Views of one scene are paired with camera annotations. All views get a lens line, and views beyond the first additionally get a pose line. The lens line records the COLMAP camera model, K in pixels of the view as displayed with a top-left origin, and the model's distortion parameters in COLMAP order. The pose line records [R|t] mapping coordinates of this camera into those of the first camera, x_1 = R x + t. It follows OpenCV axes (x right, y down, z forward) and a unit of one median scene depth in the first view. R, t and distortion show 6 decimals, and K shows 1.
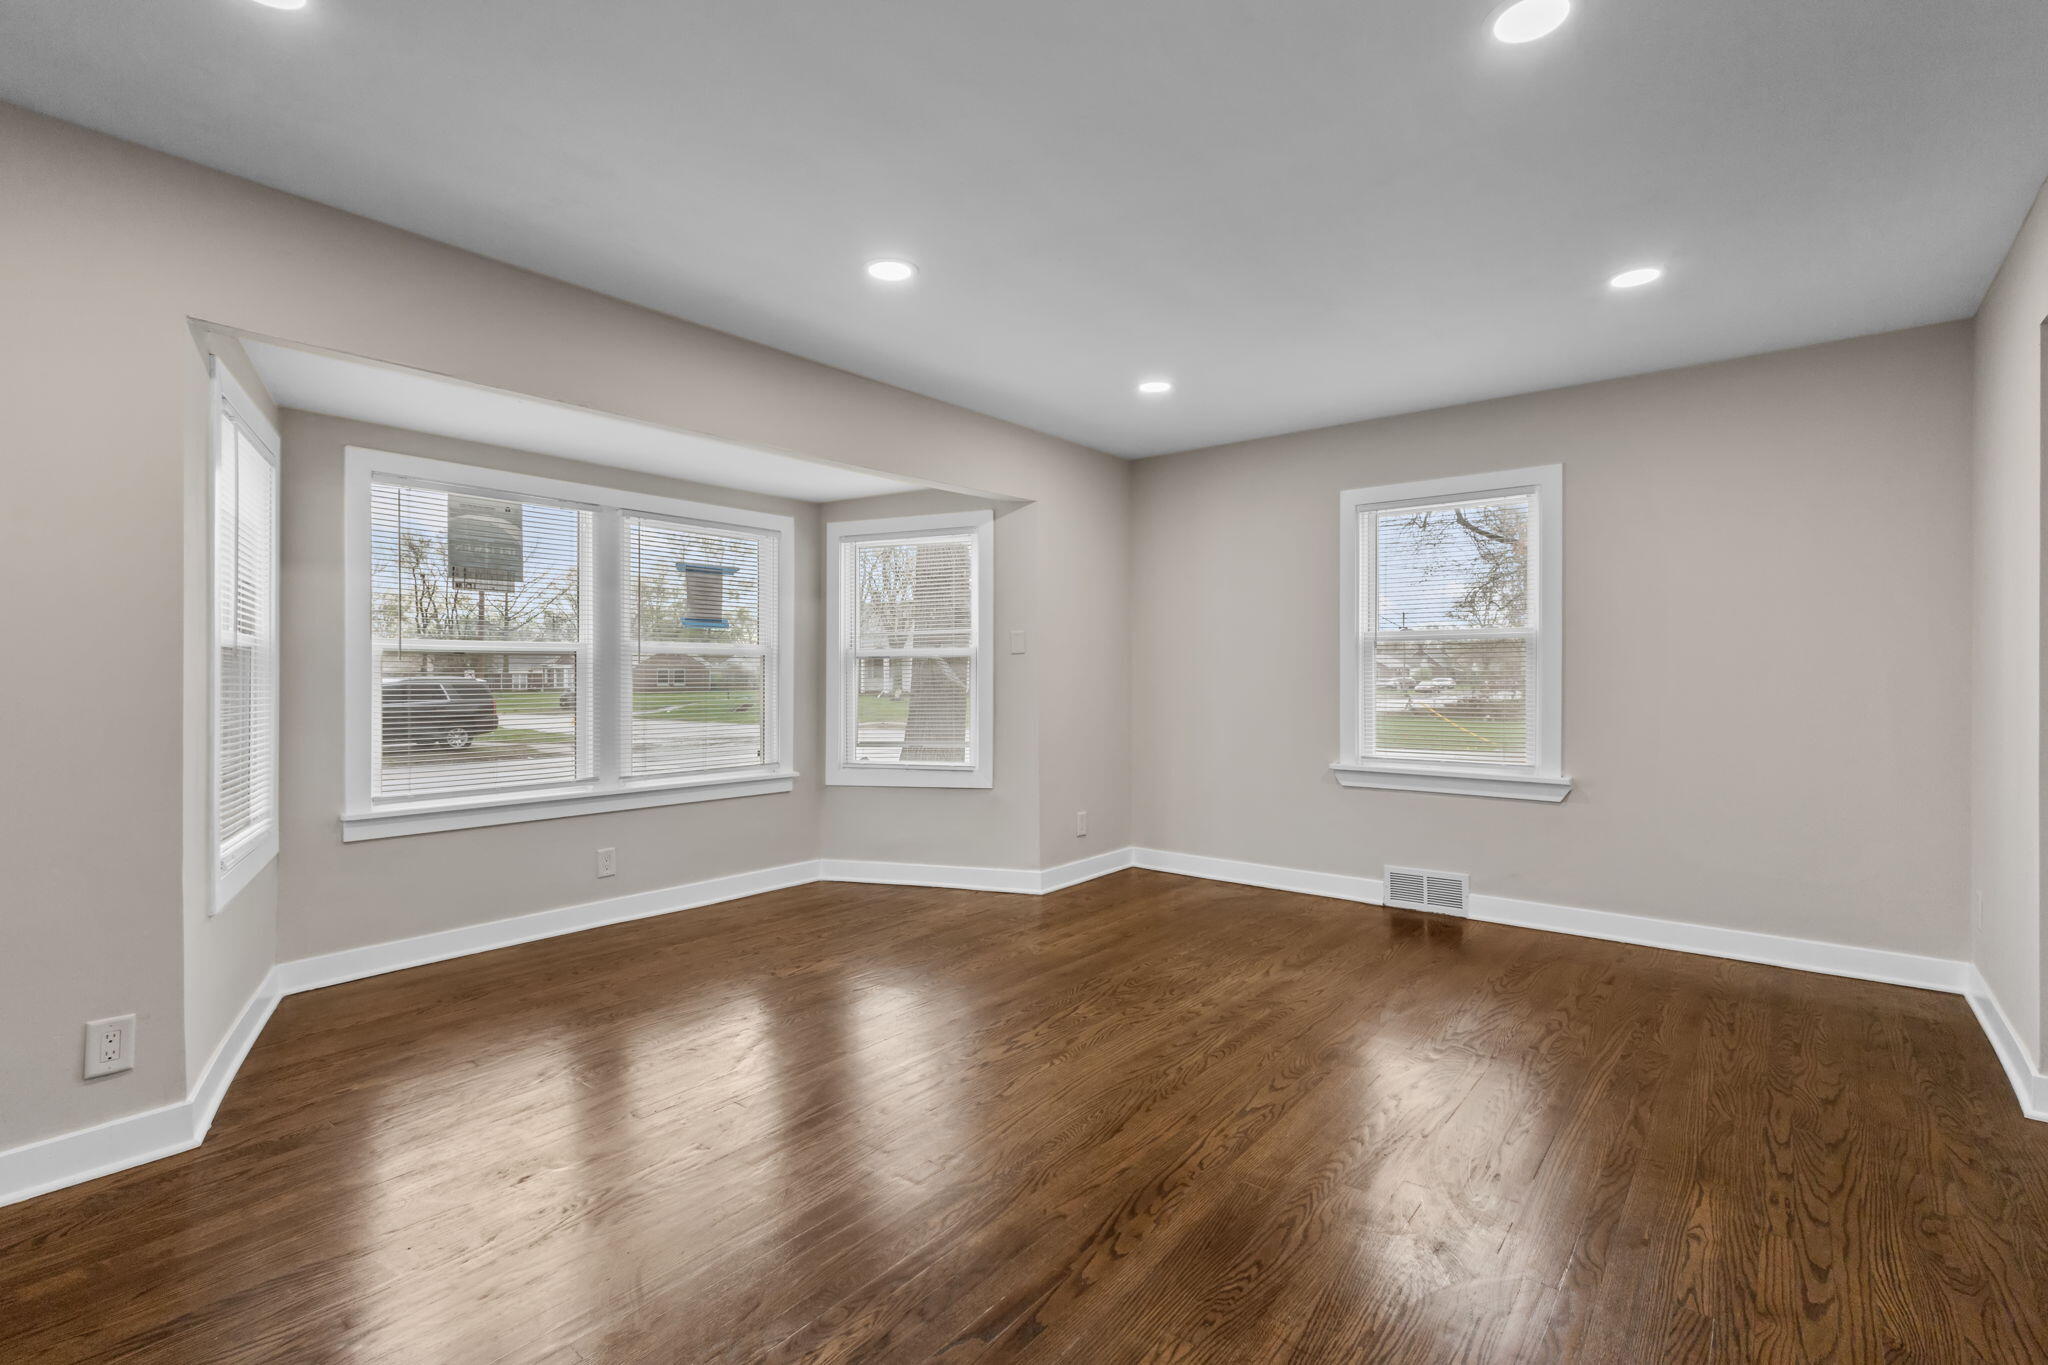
lens RADIAL K [[963.6, 0, 1031.7], [0, 963.6, 674.9], [0, 0, 1]] dist [0.005247, 0.000484]
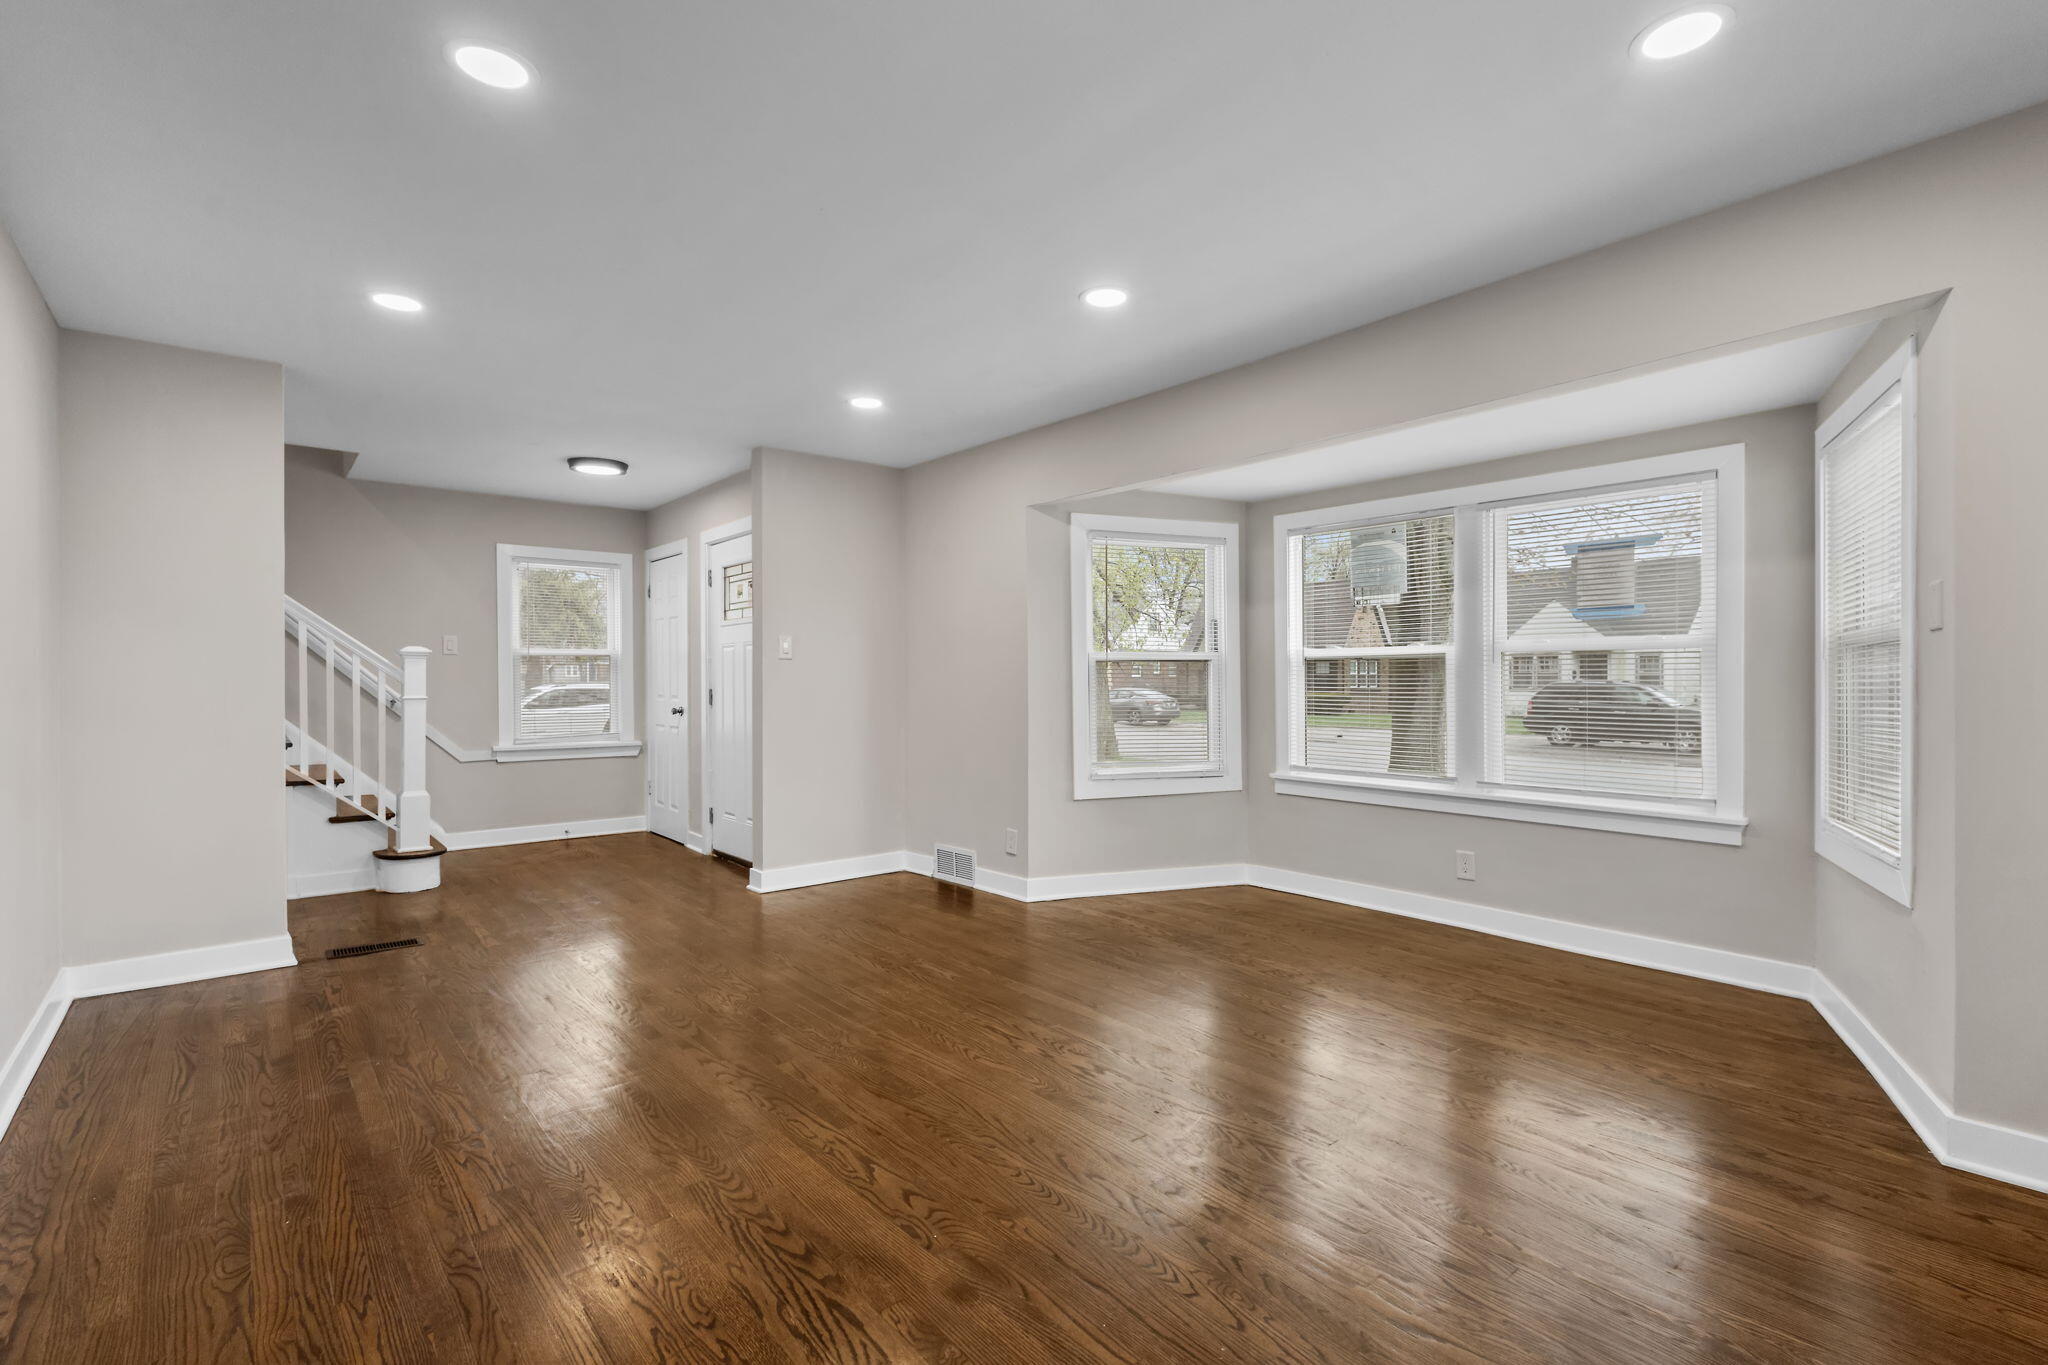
lens RADIAL K [[942.9, 0, 1020.6], [0, 942.9, 675.3], [0, 0, 1]] dist [0.009029, 0.000429]
pose [[-0.209718, 0.000907, -0.977762, 0.758622], [0.005780, 0.999983, -0.000312, -0.003487], [0.977745, -0.005717, -0.209719, 0.950403]]
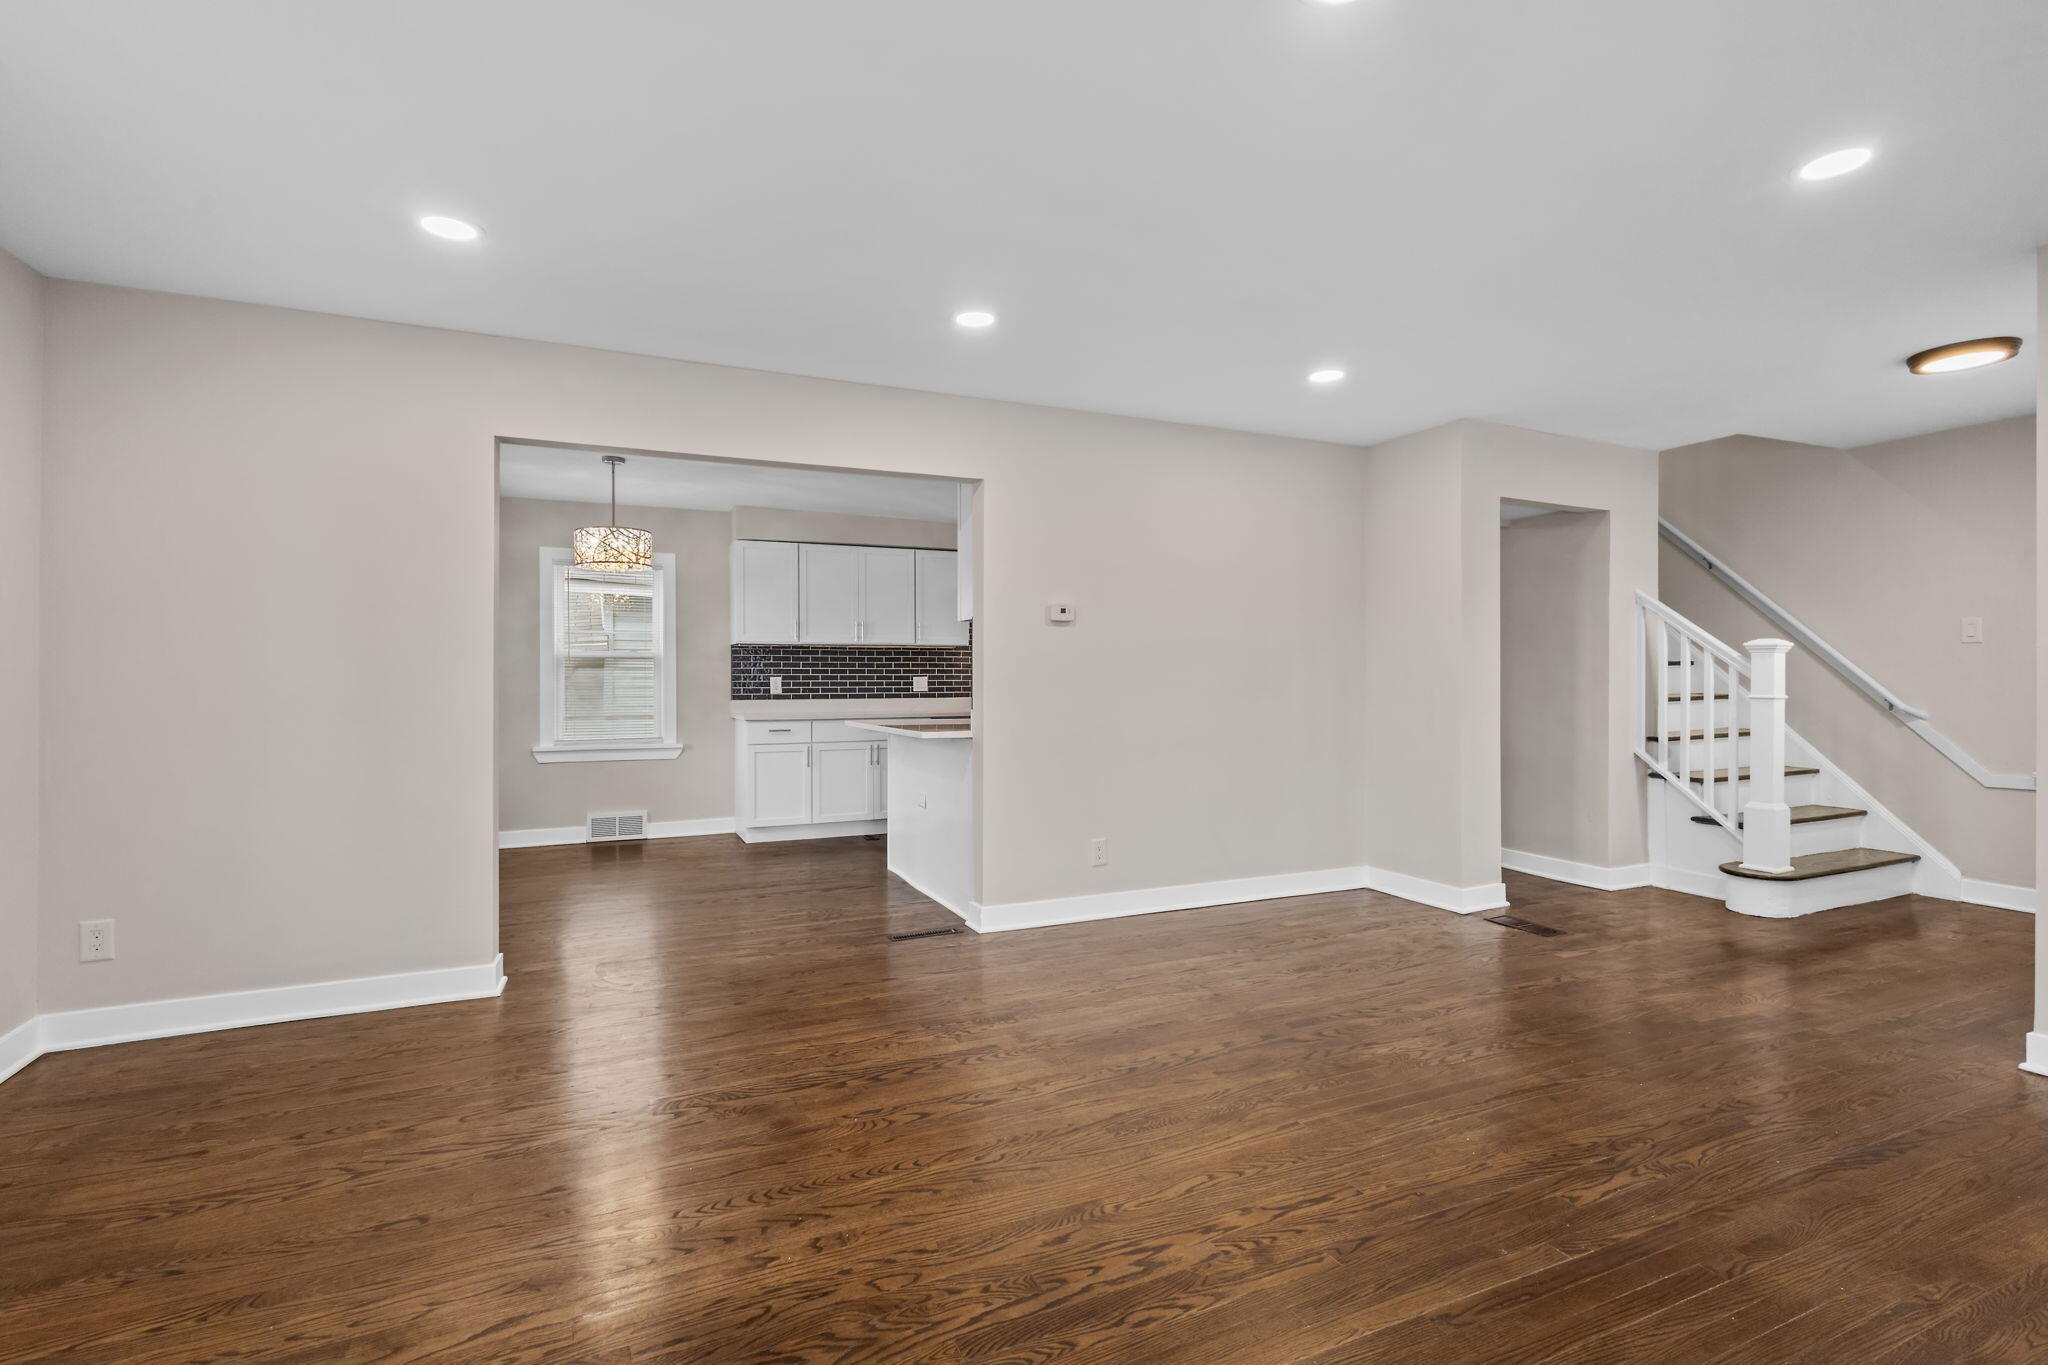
lens RADIAL K [[942.9, 0, 1020.6], [0, 942.9, 675.3], [0, 0, 1]] dist [0.009029, 0.000429]
pose [[-0.888117, 0.002808, 0.459608, -0.197933], [0.001219, 0.999992, -0.003754, -0.000910], [-0.459615, -0.002774, -0.888114, 1.347246]]
